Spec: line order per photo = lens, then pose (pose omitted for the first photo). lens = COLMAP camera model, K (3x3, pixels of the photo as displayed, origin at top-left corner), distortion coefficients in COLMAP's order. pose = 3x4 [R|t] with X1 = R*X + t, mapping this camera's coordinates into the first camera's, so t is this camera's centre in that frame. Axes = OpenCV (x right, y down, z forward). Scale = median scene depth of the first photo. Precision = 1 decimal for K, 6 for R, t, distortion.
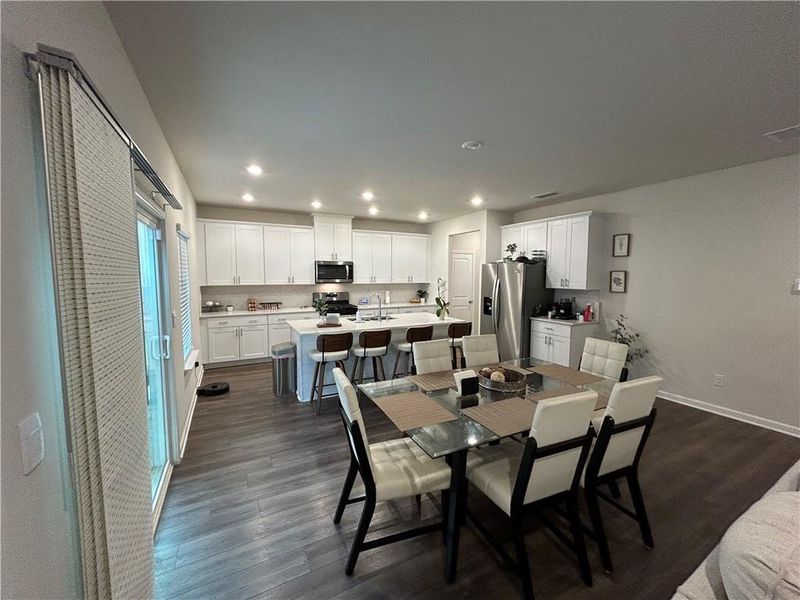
lens RADIAL K [[320.3, 0, 401.9], [0, 320.3, 300.5], [0, 0, 1]] dist [-0.000753, -0.000021]
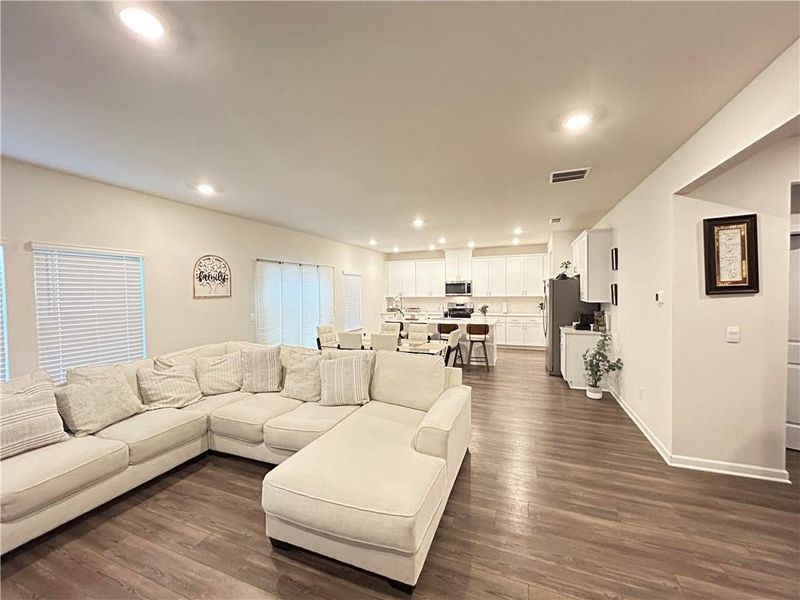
lens RADIAL K [[320.3, 0, 401.9], [0, 320.3, 300.5], [0, 0, 1]] dist [-0.000753, -0.000021]
pose [[0.641040, 0.013011, -0.767397, 0.755551], [-0.043521, 0.998864, -0.019419, 0.004035], [0.766273, 0.045846, 0.640878, -0.116137]]
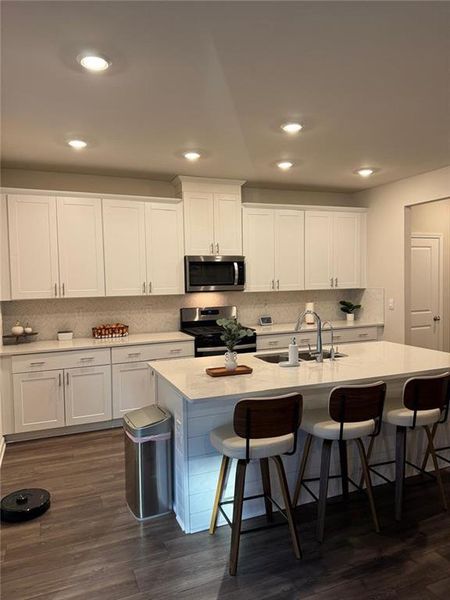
lens RADIAL K [[417.3, 0, 225.7], [0, 417.3, 301.9], [0, 0, 1]] dist [-0.000628, -0.000945]
pose [[0.995086, -0.018586, -0.097258, -0.119724], [0.015574, 0.999378, -0.031629, -0.010412], [0.097786, 0.029958, 0.994756, 0.232314]]
